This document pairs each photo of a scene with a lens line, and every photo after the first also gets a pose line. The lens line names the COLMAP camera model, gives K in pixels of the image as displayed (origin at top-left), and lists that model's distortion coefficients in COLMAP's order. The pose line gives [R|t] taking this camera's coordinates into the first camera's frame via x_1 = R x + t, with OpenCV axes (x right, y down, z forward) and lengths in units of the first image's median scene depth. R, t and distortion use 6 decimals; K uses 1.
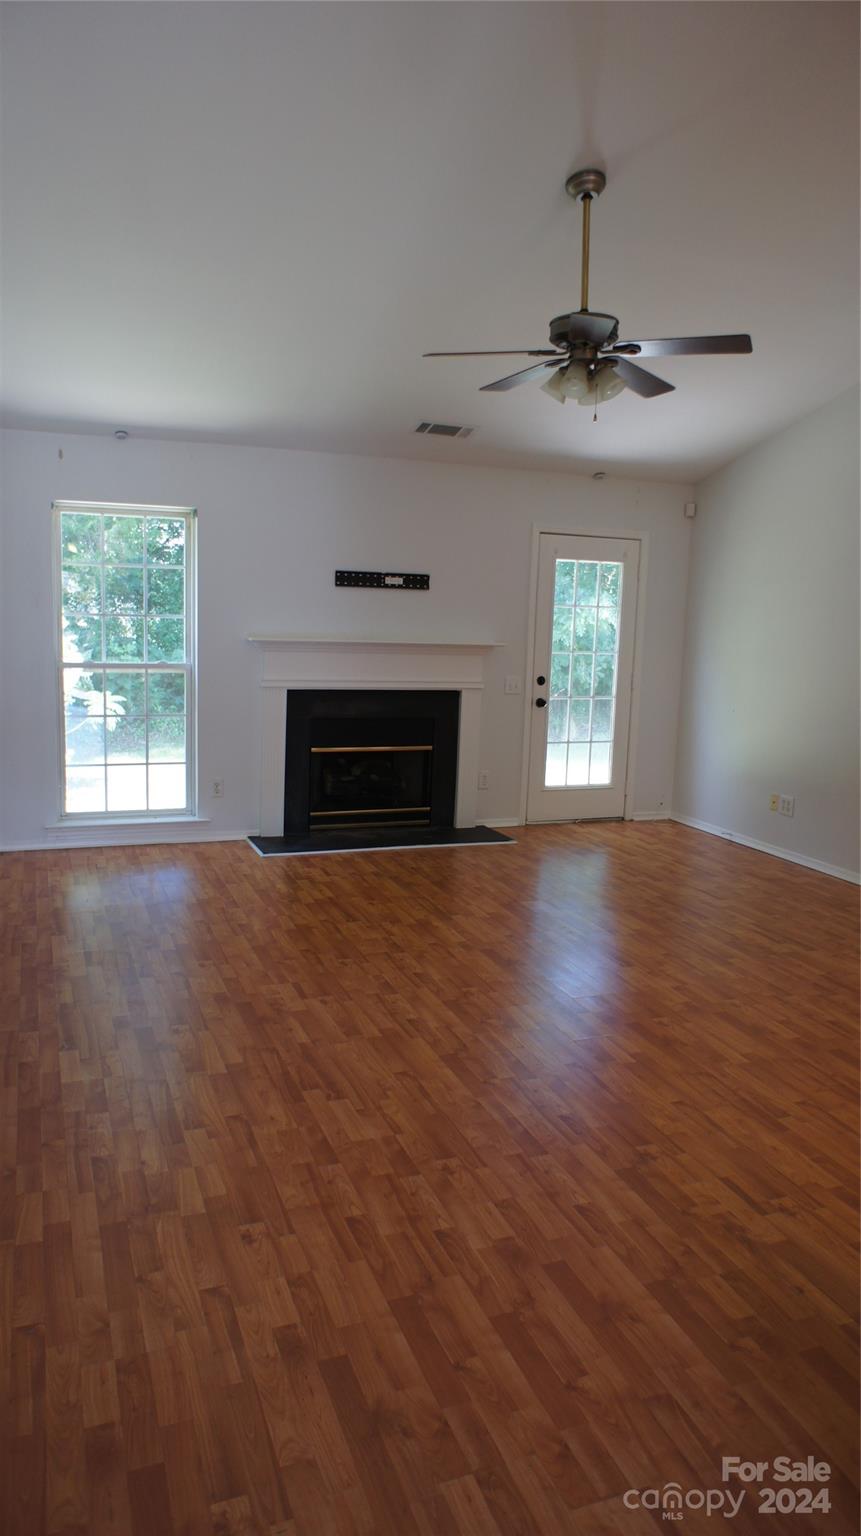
lens RADIAL K [[1056.3, 0, 429.9], [0, 1056.3, 772.2], [0, 0, 1]] dist [-0.054198, 0.091225]
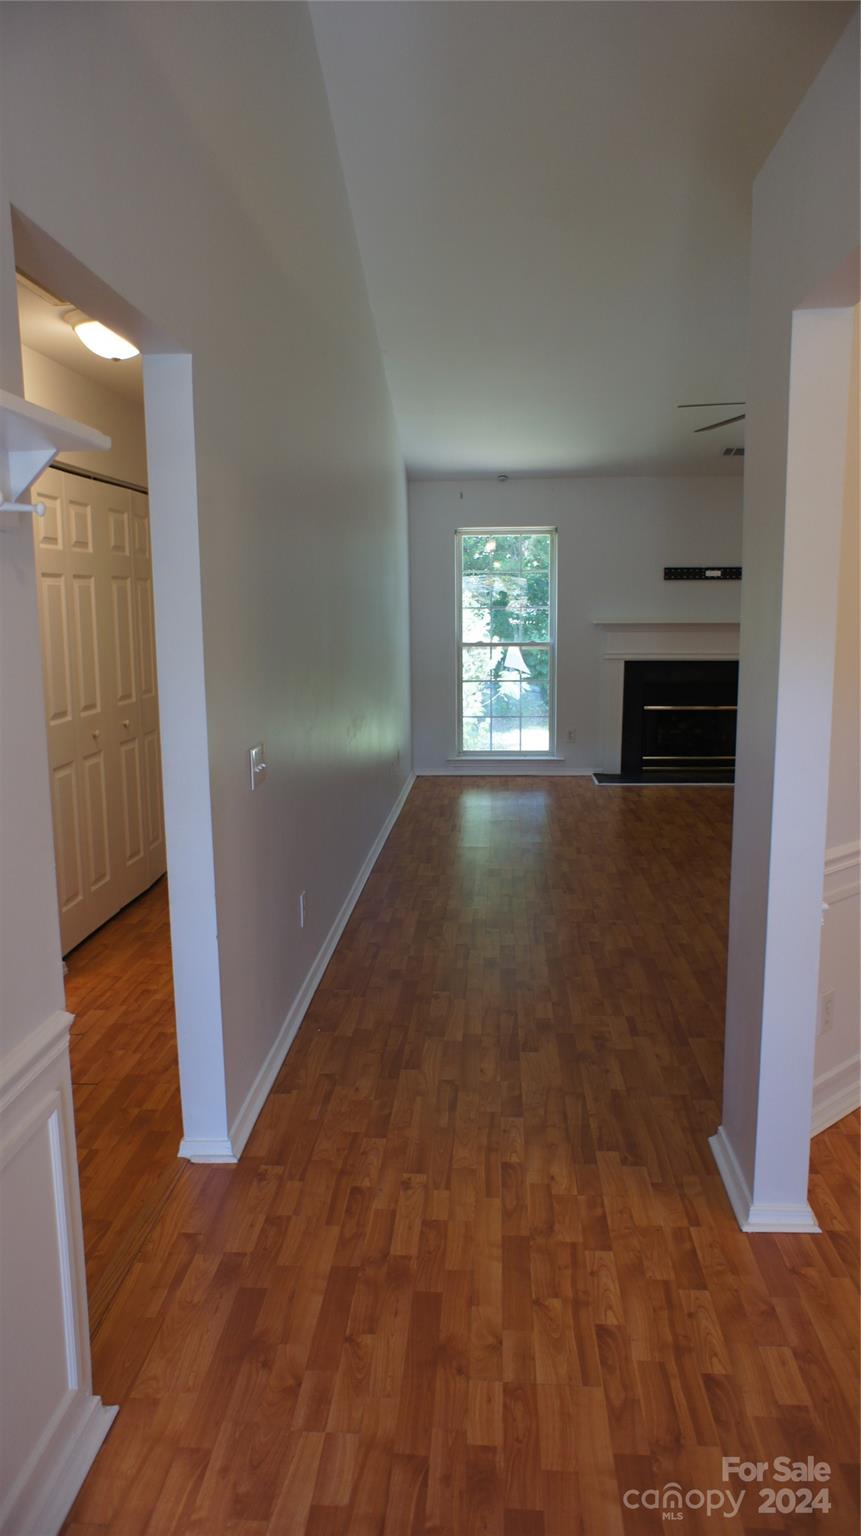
lens RADIAL K [[1056.3, 0, 428.5], [0, 1056.3, 773.5], [0, 0, 1]] dist [-0.054198, 0.091225]
pose [[0.908718, 0.028001, -0.416469, 0.187550], [-0.027304, 0.999598, 0.007631, 0.056668], [0.416516, 0.004437, 0.909118, -0.279611]]
